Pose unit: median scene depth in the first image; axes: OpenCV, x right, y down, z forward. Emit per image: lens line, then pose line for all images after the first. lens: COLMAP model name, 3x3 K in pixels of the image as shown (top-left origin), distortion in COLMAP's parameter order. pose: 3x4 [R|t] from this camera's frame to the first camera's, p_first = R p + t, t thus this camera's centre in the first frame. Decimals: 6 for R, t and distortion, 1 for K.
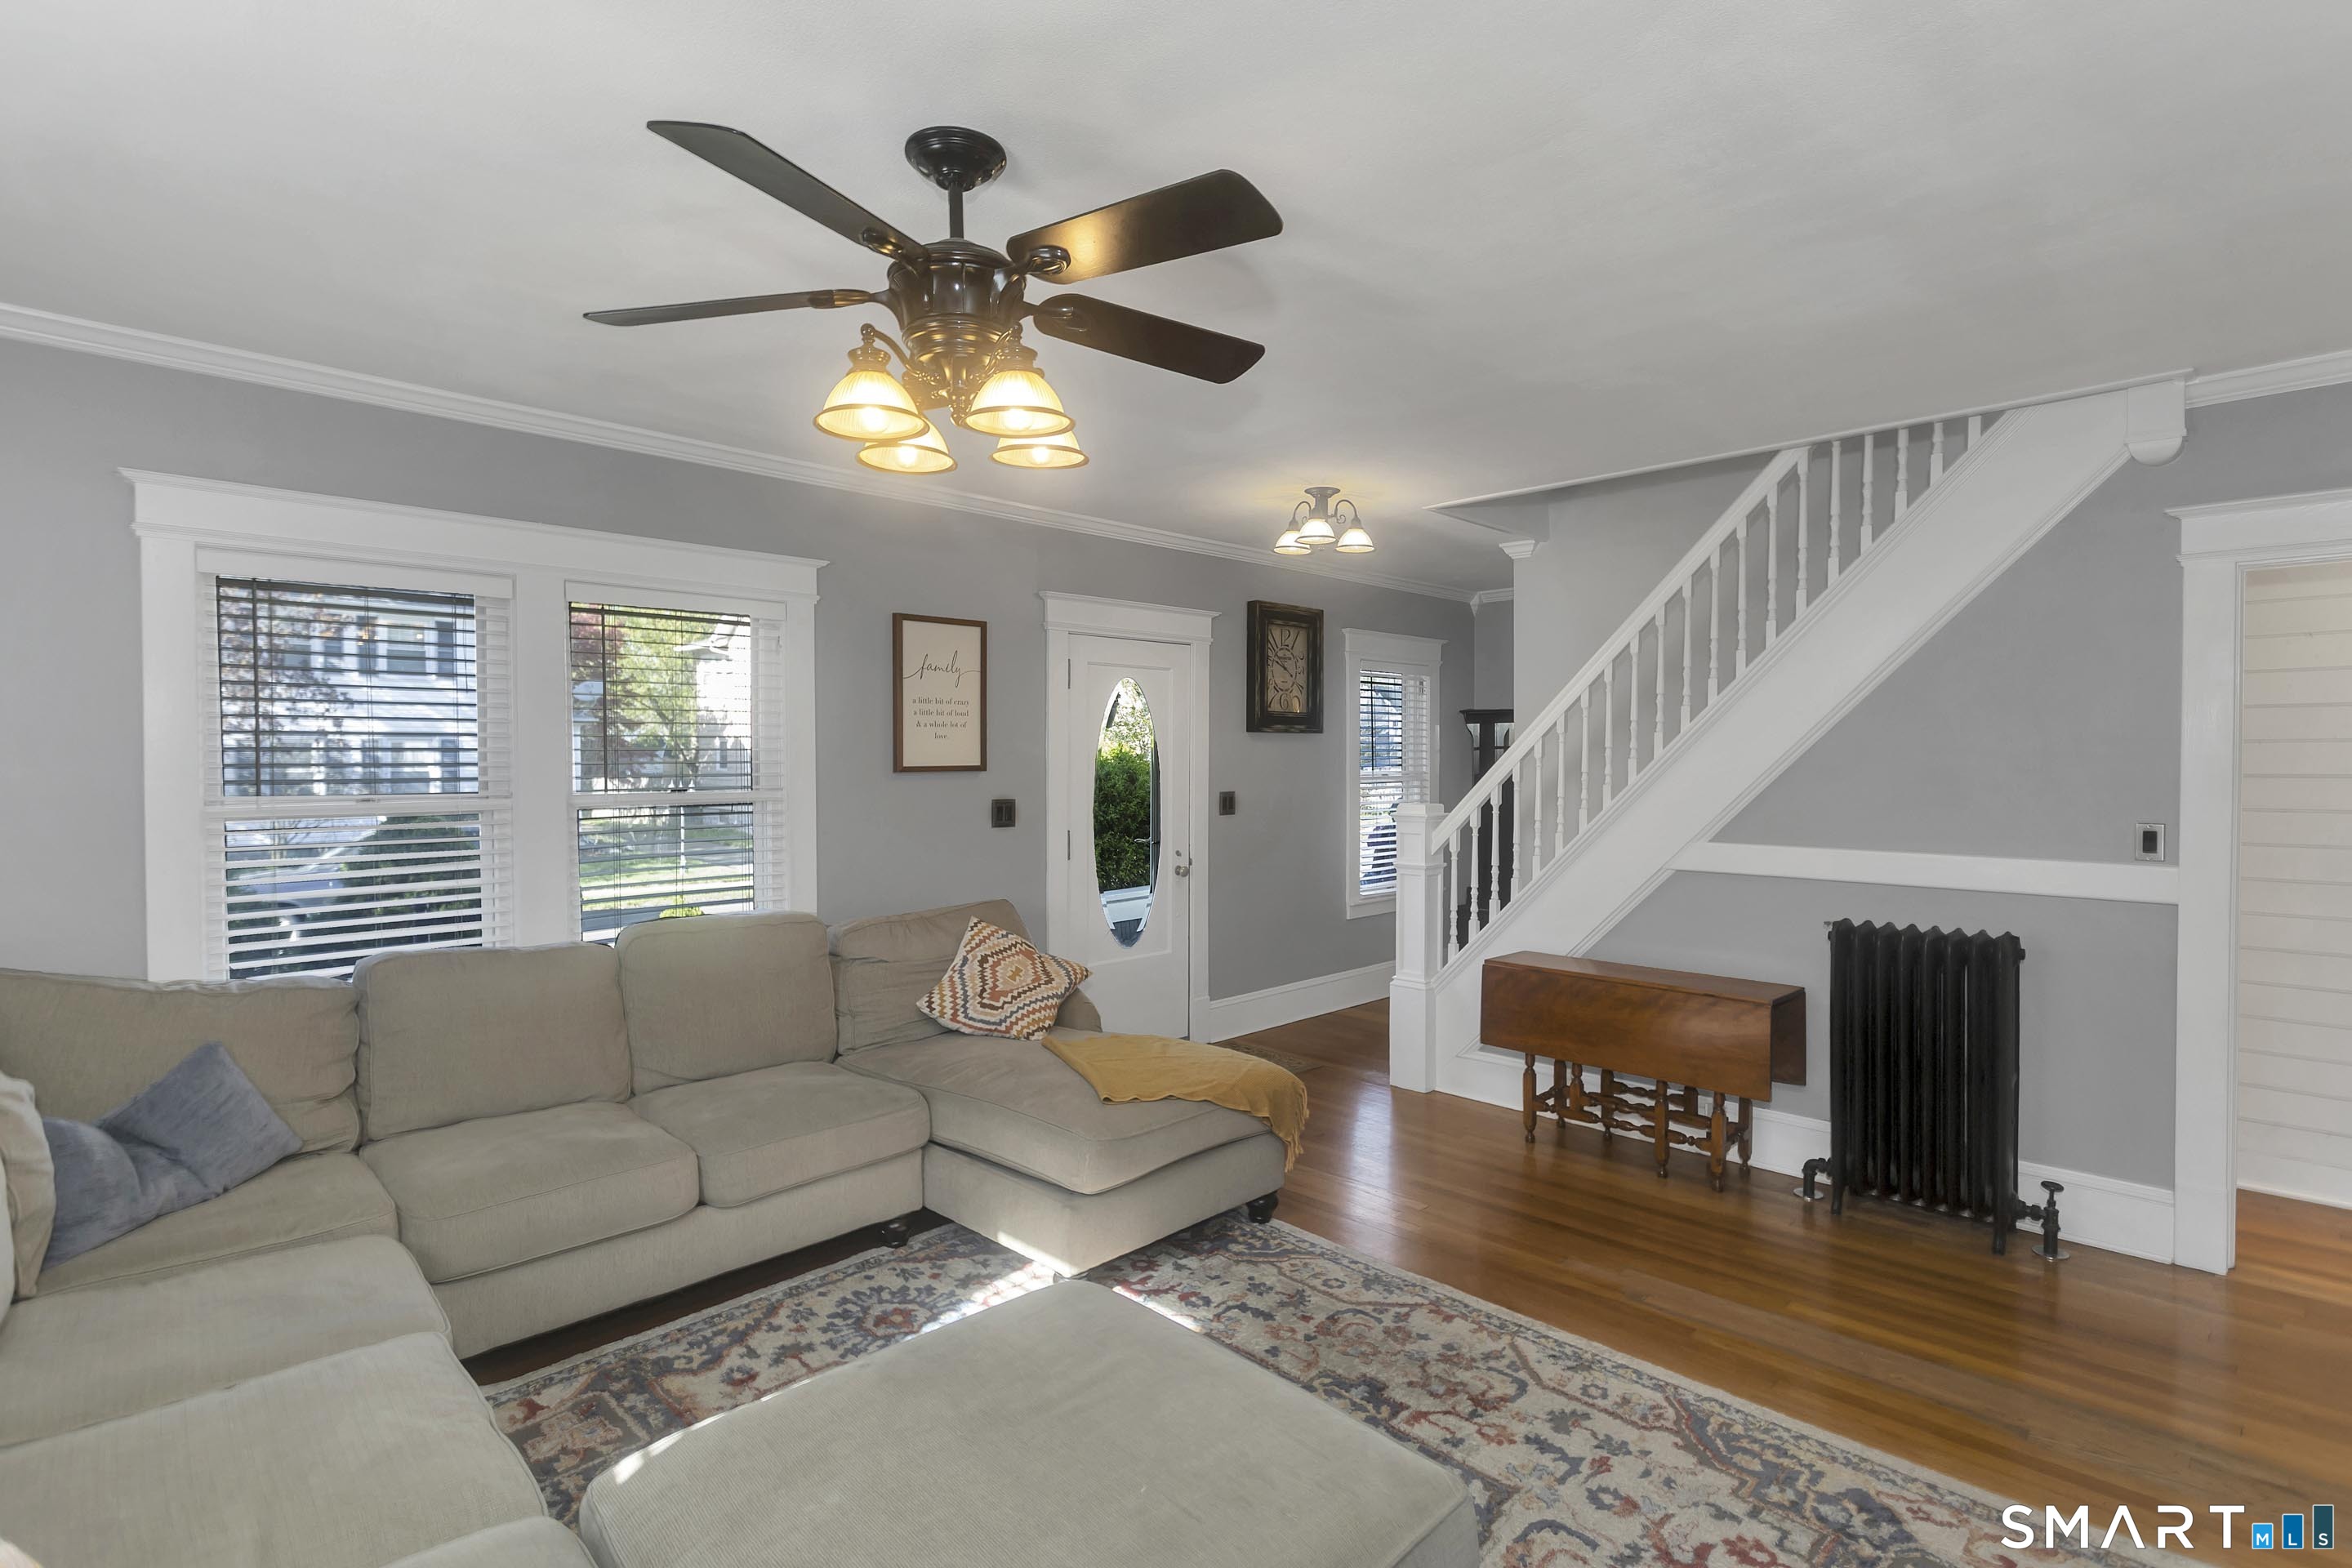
lens RADIAL K [[1155.5, 0, 1215.4], [0, 1155.5, 780.7], [0, 0, 1]] dist [0.003856, 0.000416]
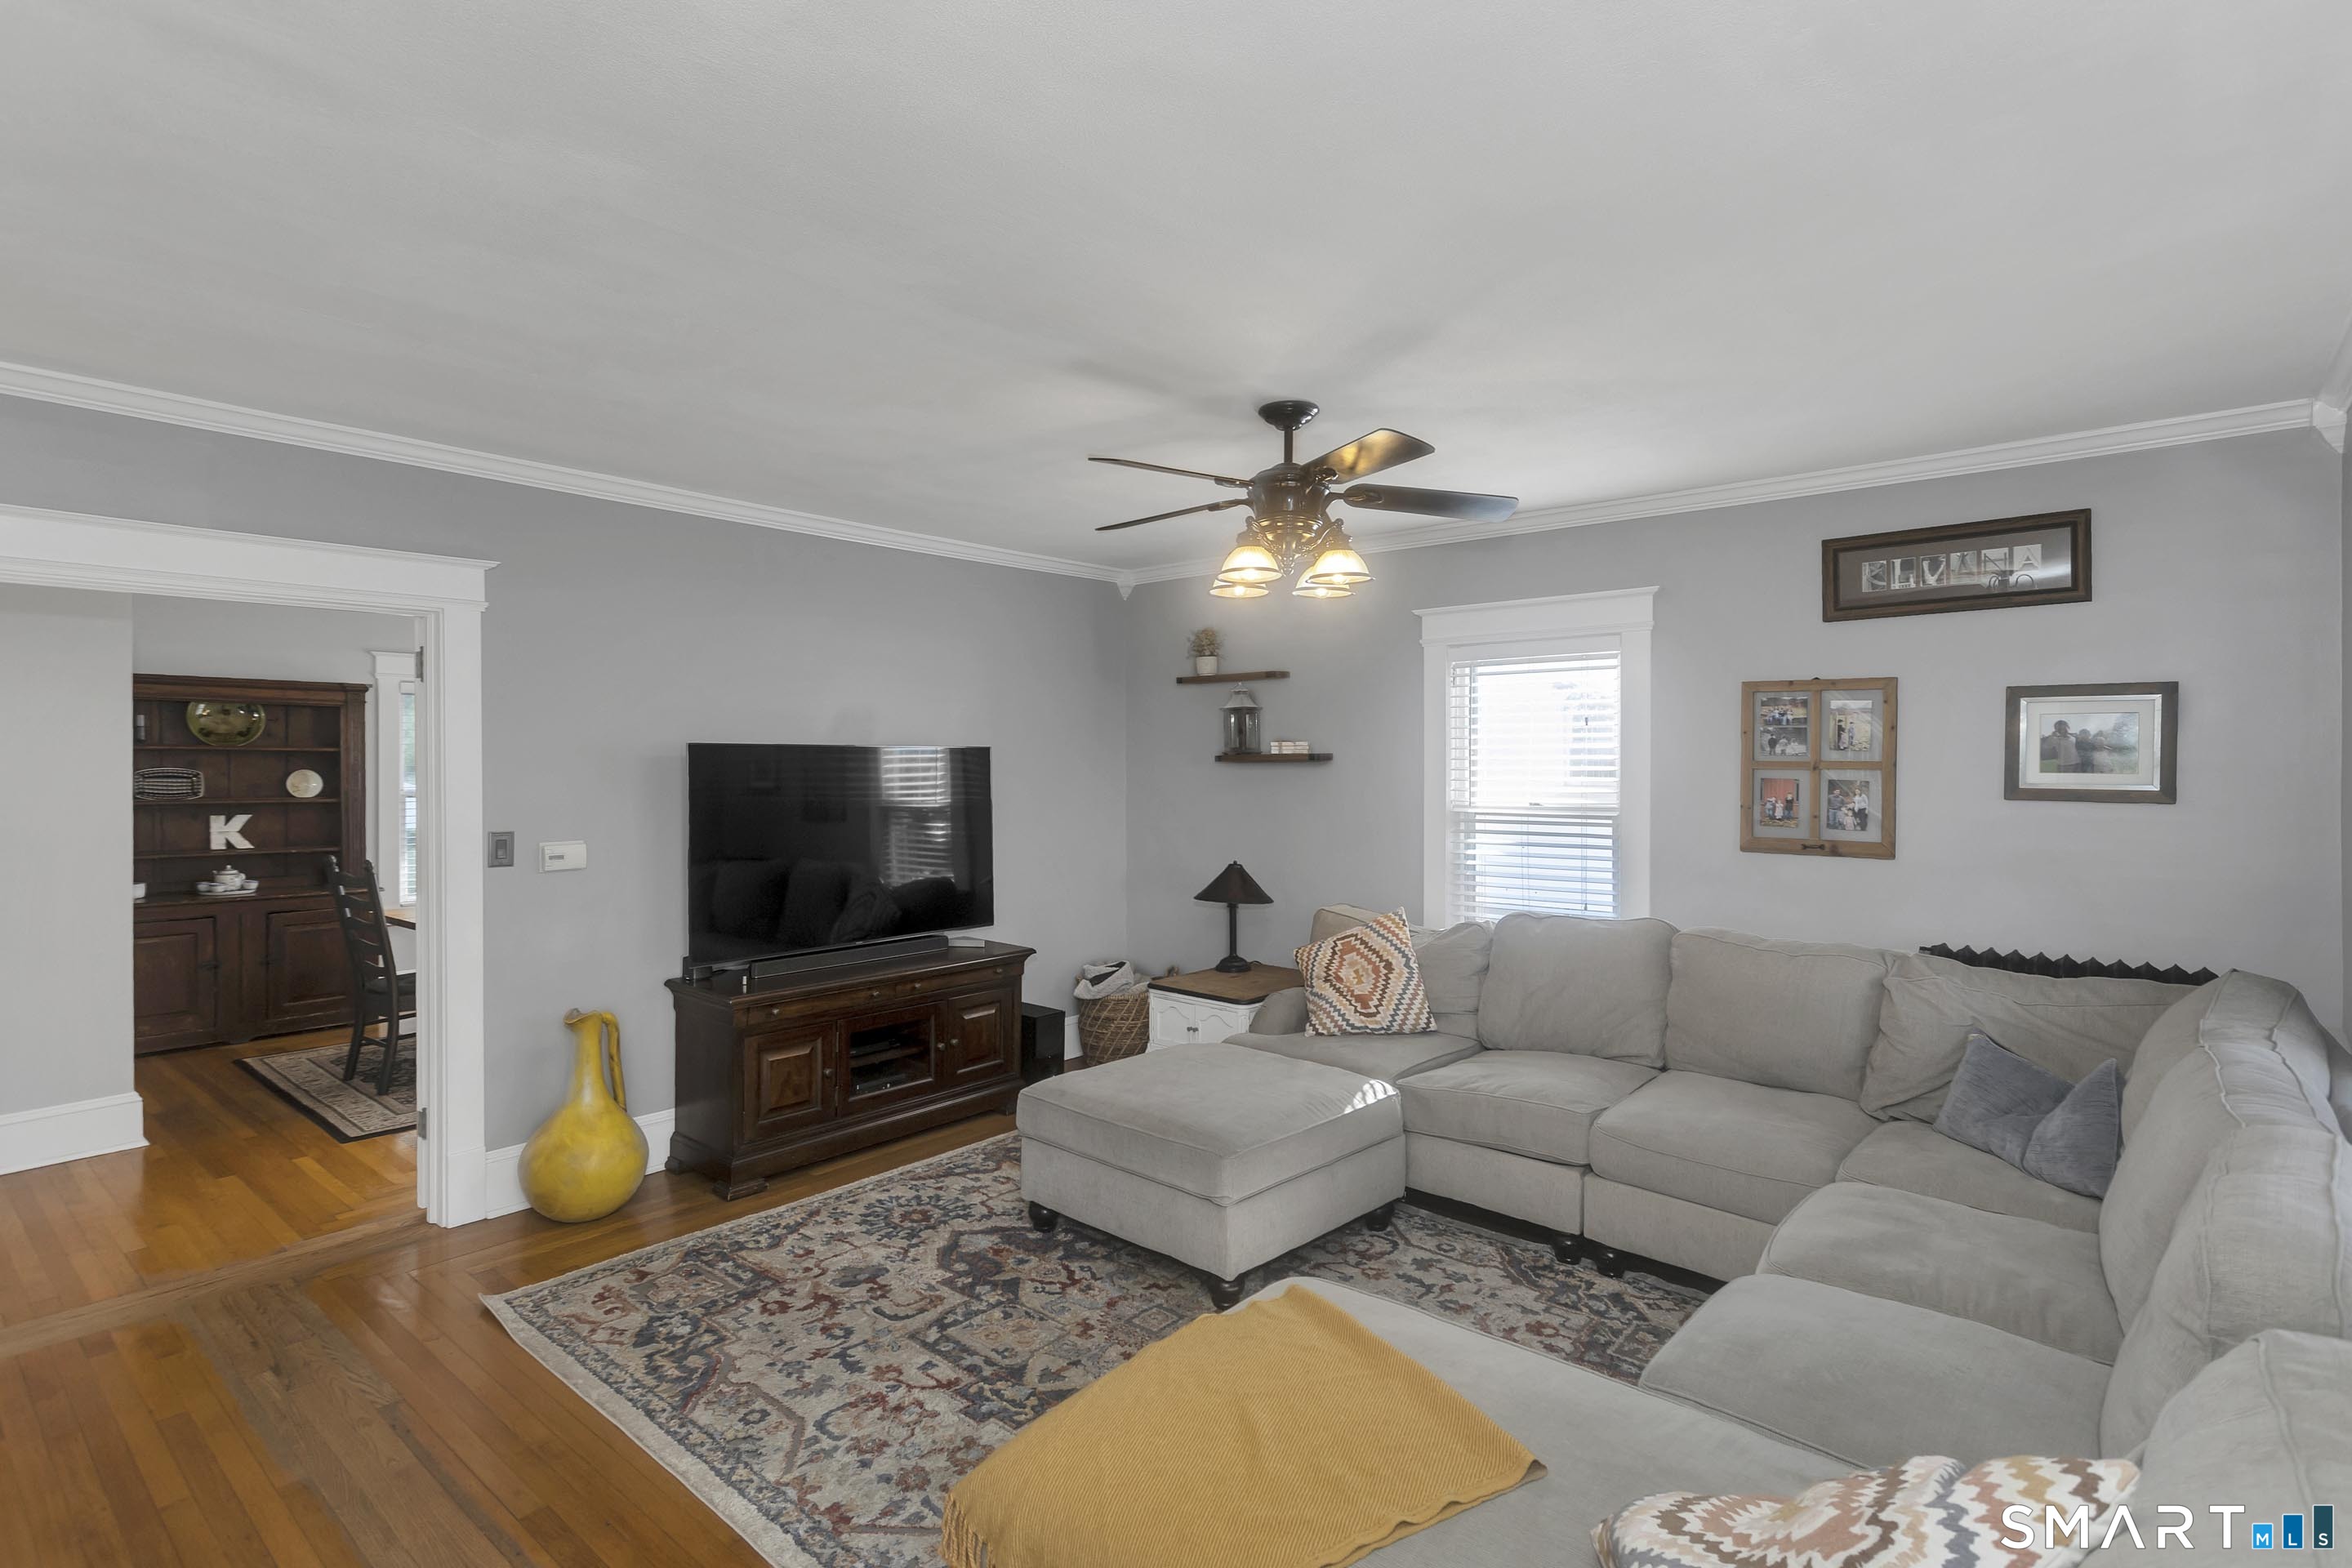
lens RADIAL K [[1141.2, 0, 1178.6], [0, 1141.2, 768.3], [0, 0, 1]] dist [-0.046329, 0.030289]
pose [[-0.998707, 0.001060, -0.050829, 0.007841], [-0.000437, 0.999567, 0.029431, -0.060217], [0.050838, 0.029415, -0.998274, 1.842630]]
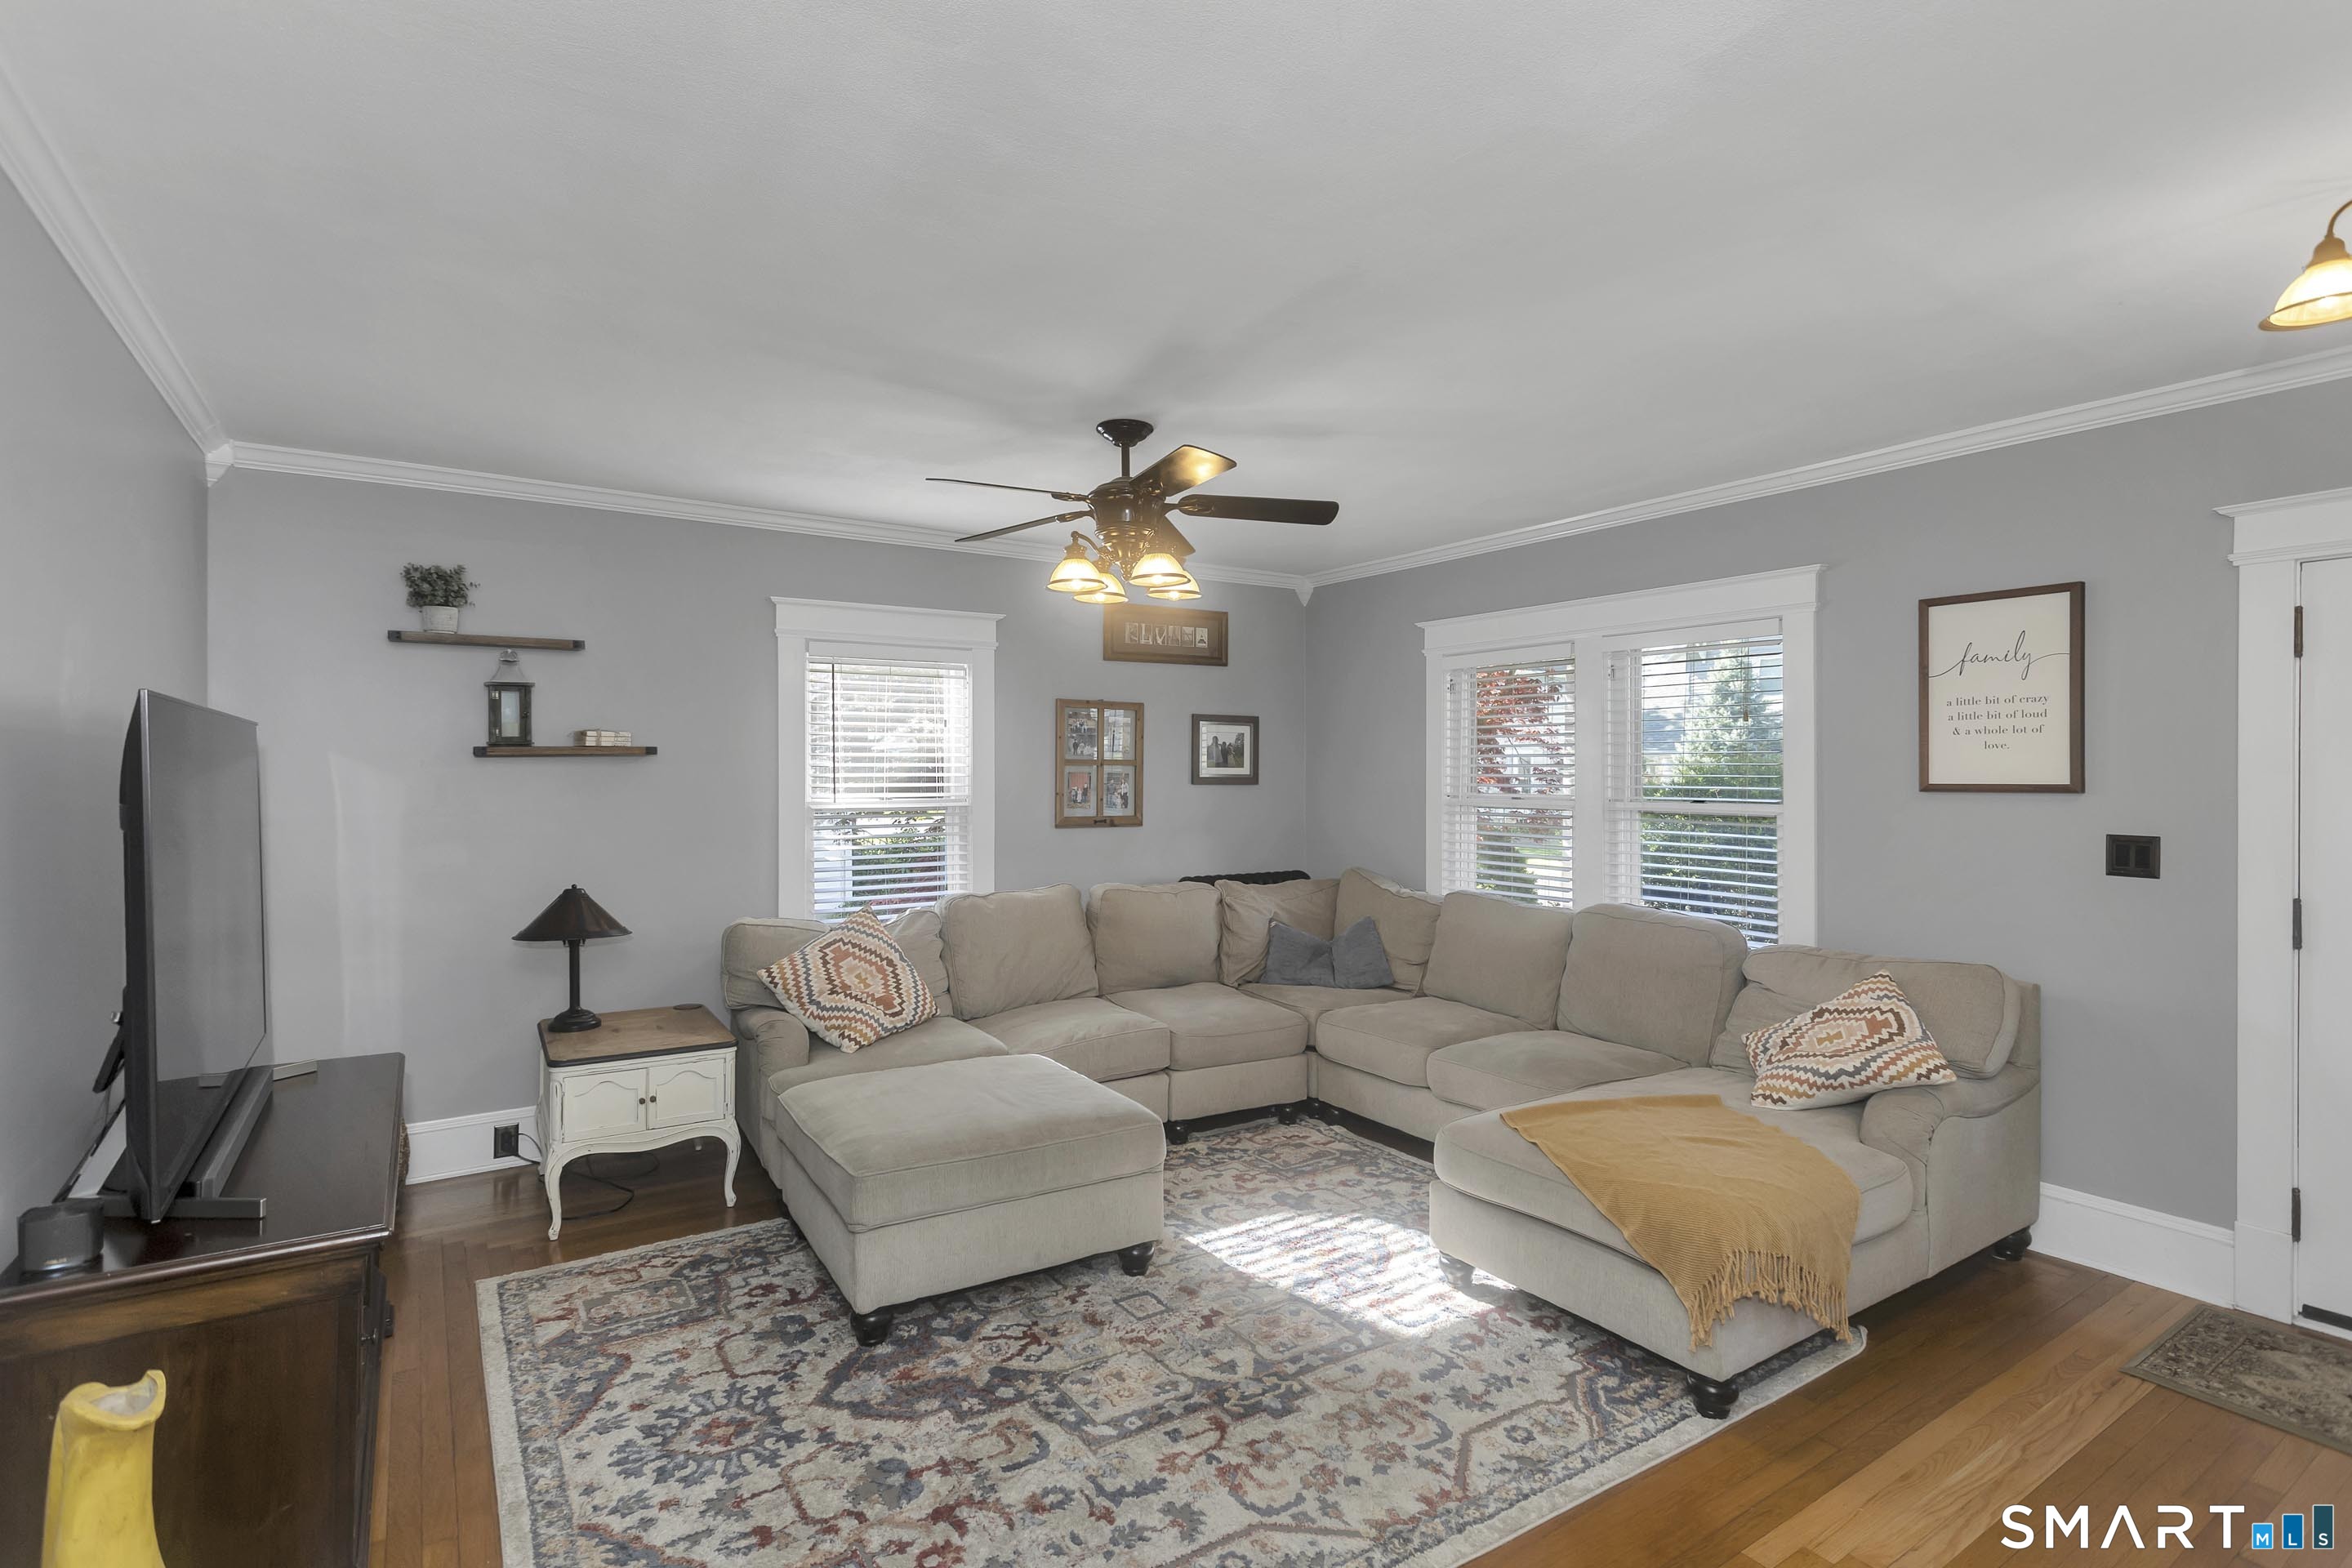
lens RADIAL K [[1133.5, 0, 1171.4], [0, 1133.5, 781.9], [0, 0, 1]] dist [-0.002592, -0.000809]
pose [[-0.231746, 0.009950, -0.972725, 1.018199], [-0.022673, 0.999621, 0.015627, -0.022446], [0.972512, 0.025676, -0.231433, 1.047784]]
